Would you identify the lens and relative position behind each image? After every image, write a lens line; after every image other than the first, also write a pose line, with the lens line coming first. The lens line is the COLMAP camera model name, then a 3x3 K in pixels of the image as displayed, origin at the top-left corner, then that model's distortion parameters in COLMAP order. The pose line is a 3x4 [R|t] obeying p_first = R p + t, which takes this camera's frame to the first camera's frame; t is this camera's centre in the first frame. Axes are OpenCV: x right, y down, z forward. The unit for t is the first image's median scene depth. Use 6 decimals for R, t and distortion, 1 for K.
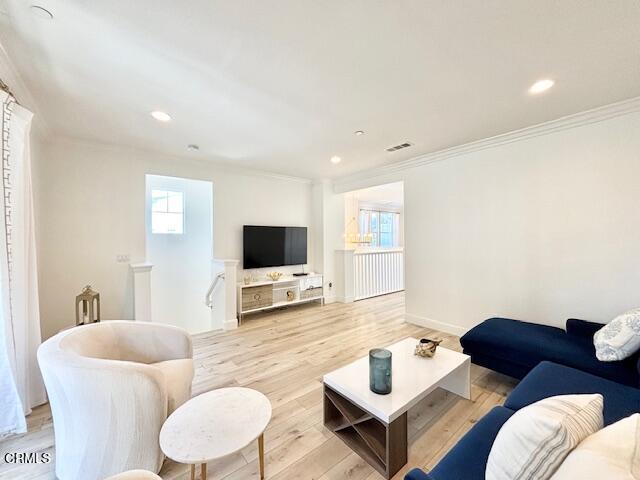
lens RADIAL K [[257.4, 0, 318.6], [0, 257.4, 239.3], [0, 0, 1]] dist [0.004350, -0.001560]
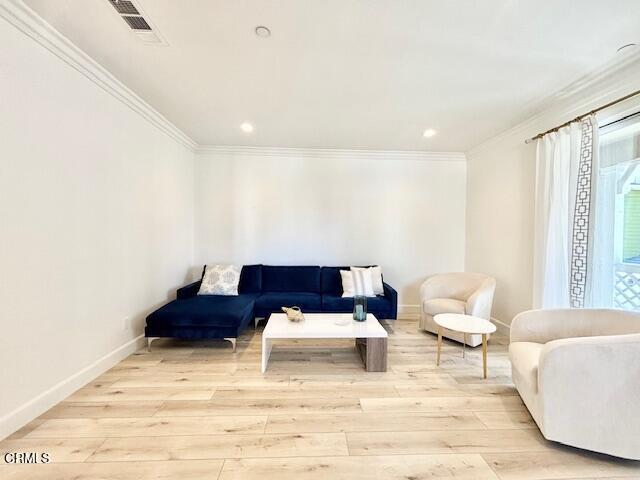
lens RADIAL K [[257.4, 0, 320.3], [0, 257.4, 238.5], [0, 0, 1]] dist [0.004350, -0.001560]
pose [[-0.804406, -0.015126, 0.593887, -0.325800], [-0.012313, 0.999886, 0.008788, 0.037752], [-0.593952, -0.000243, -0.804501, 1.564011]]
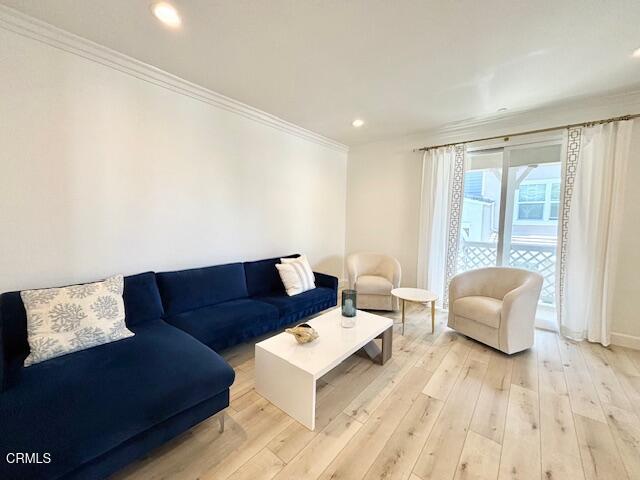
lens RADIAL K [[257.4, 0, 320.2], [0, 257.4, 239.1], [0, 0, 1]] dist [0.004350, -0.001560]
pose [[-0.981546, 0.001898, -0.191218, 0.443068], [-0.012638, 0.997121, 0.074771, 0.021738], [0.190809, 0.075808, -0.978696, 1.524020]]
